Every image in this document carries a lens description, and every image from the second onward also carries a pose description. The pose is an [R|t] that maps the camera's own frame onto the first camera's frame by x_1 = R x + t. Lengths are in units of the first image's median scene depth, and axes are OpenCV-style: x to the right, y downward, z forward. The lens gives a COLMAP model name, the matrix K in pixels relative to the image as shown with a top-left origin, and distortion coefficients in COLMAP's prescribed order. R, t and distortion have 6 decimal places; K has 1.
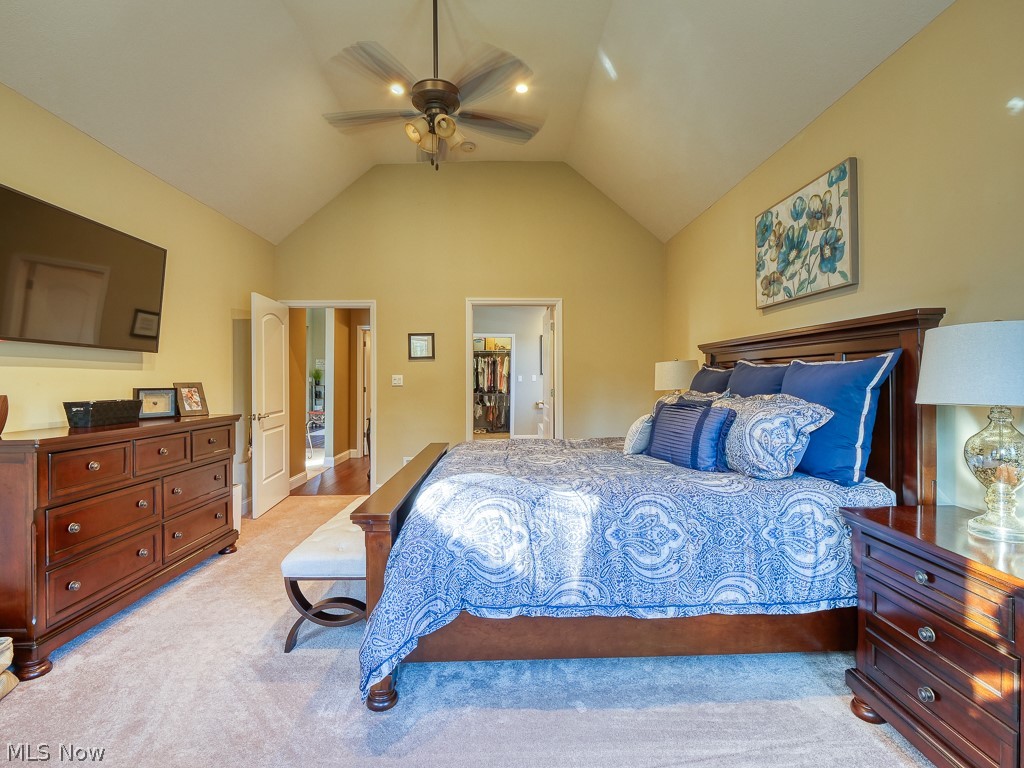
lens RADIAL K [[506.9, 0, 512.2], [0, 506.9, 379.2], [0, 0, 1]] dist [-0.017676, -0.000498]
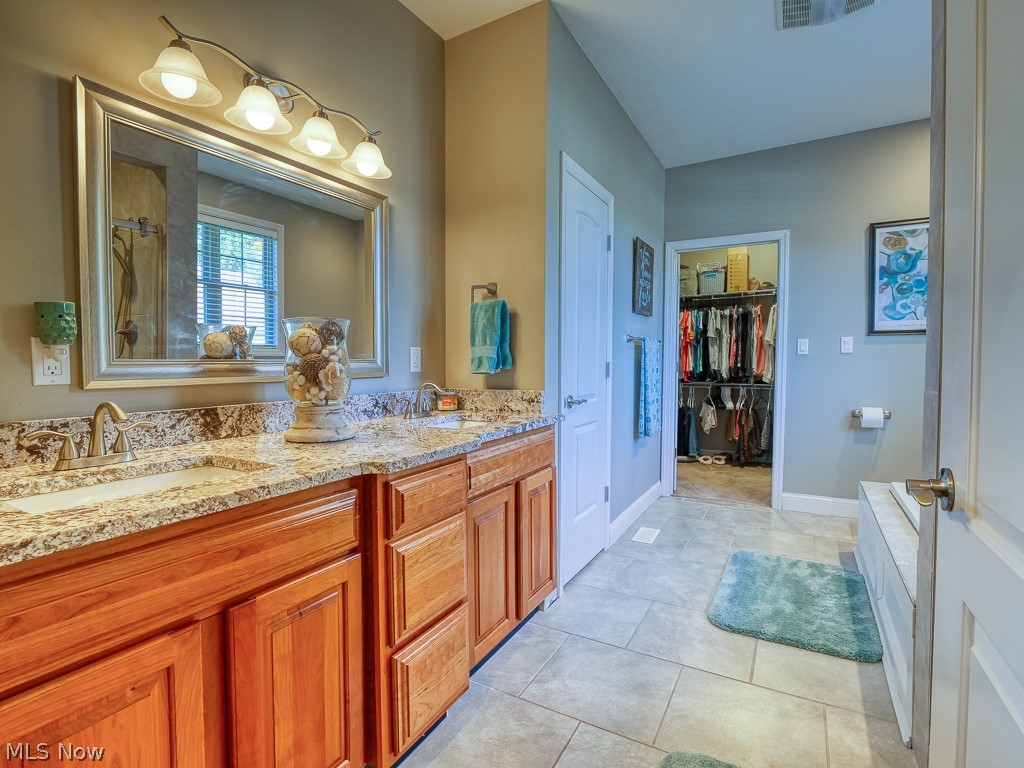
lens RADIAL K [[506.9, 0, 512.7], [0, 506.9, 382.1], [0, 0, 1]] dist [-0.017676, -0.000498]
pose [[0.861264, 0.015919, -0.507909, 0.042389], [0.002290, 0.999378, 0.035204, 0.024708], [0.508153, -0.031483, 0.860691, 1.178542]]
